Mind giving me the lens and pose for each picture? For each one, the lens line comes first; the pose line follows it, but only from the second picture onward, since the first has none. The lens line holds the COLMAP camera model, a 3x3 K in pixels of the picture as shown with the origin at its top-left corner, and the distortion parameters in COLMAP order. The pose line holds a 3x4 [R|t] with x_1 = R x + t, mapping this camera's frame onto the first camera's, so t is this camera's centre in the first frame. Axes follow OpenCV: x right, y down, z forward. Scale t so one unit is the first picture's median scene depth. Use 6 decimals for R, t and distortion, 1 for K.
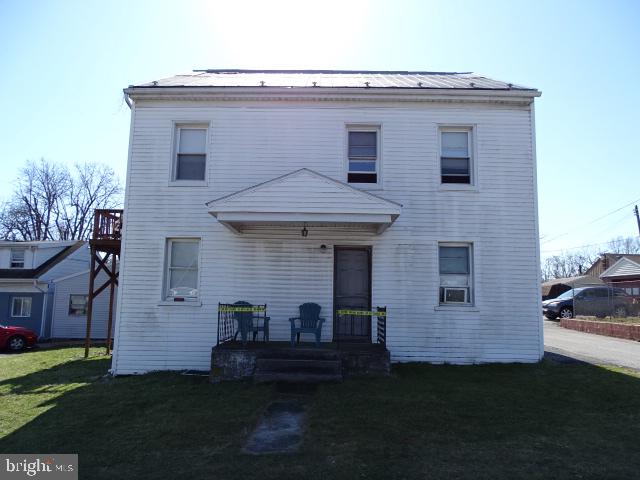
lens RADIAL K [[457.5, 0, 320.0], [0, 457.5, 240.0], [0, 0, 1]] dist [0.006286, -0.004180]
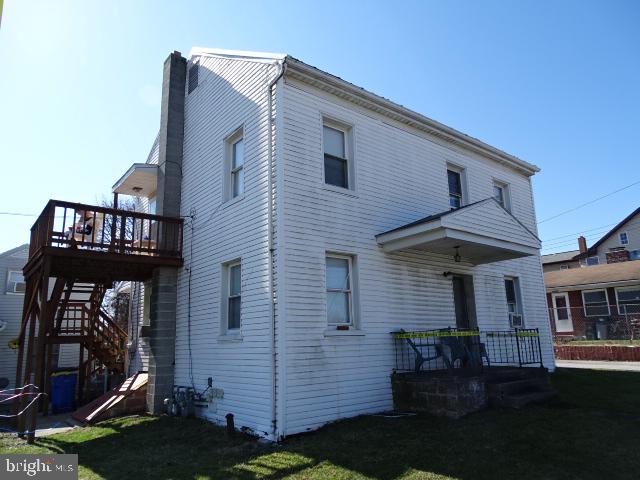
lens RADIAL K [[457.5, 0, 320.0], [0, 457.5, 240.0], [0, 0, 1]] dist [0.006286, -0.004180]
pose [[0.764638, 0.105937, 0.635693, -0.869015], [-0.040528, 0.992349, -0.116625, 0.071020], [-0.643184, 0.063413, 0.763081, 0.394702]]
